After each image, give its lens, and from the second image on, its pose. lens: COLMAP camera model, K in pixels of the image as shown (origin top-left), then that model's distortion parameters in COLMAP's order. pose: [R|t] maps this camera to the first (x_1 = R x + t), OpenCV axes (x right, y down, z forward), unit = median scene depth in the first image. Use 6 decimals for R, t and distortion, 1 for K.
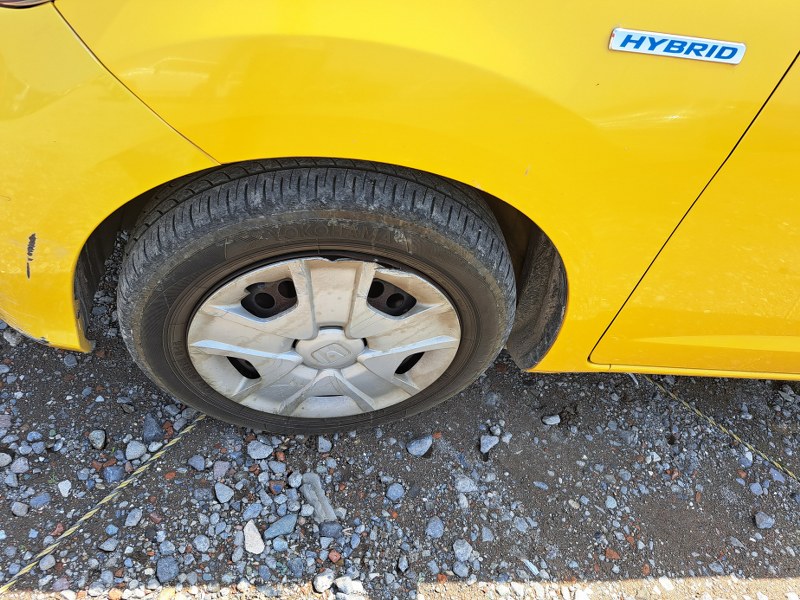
lens RADIAL K [[605.9, 0, 396.6], [0, 605.9, 304.2], [0, 0, 1]] dist [0.068159, -0.077213]
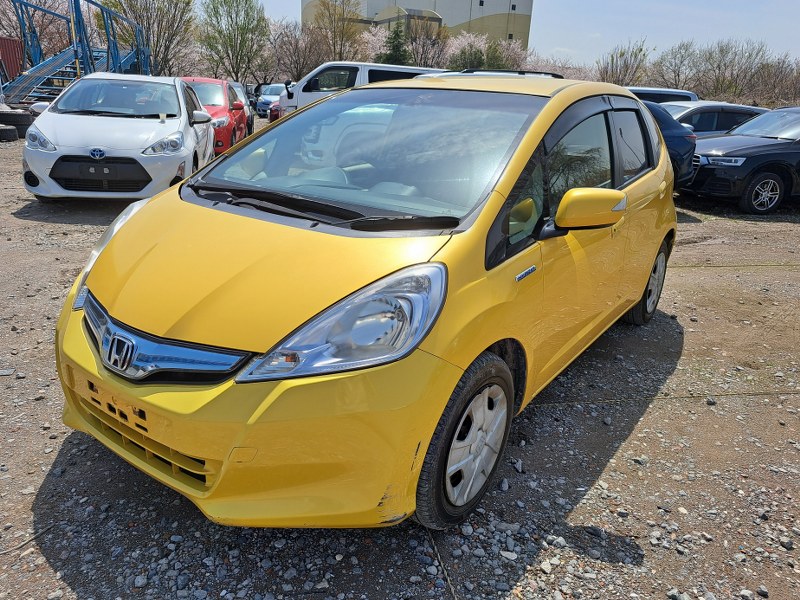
lens RADIAL K [[605.9, 0, 396.6], [0, 605.9, 304.2], [0, 0, 1]] dist [0.068159, -0.077213]
pose [[0.663155, -0.450730, 0.597552, -1.208579], [0.635076, 0.761342, -0.130522, -0.183588], [-0.396111, 0.466047, 0.791136, -0.720850]]
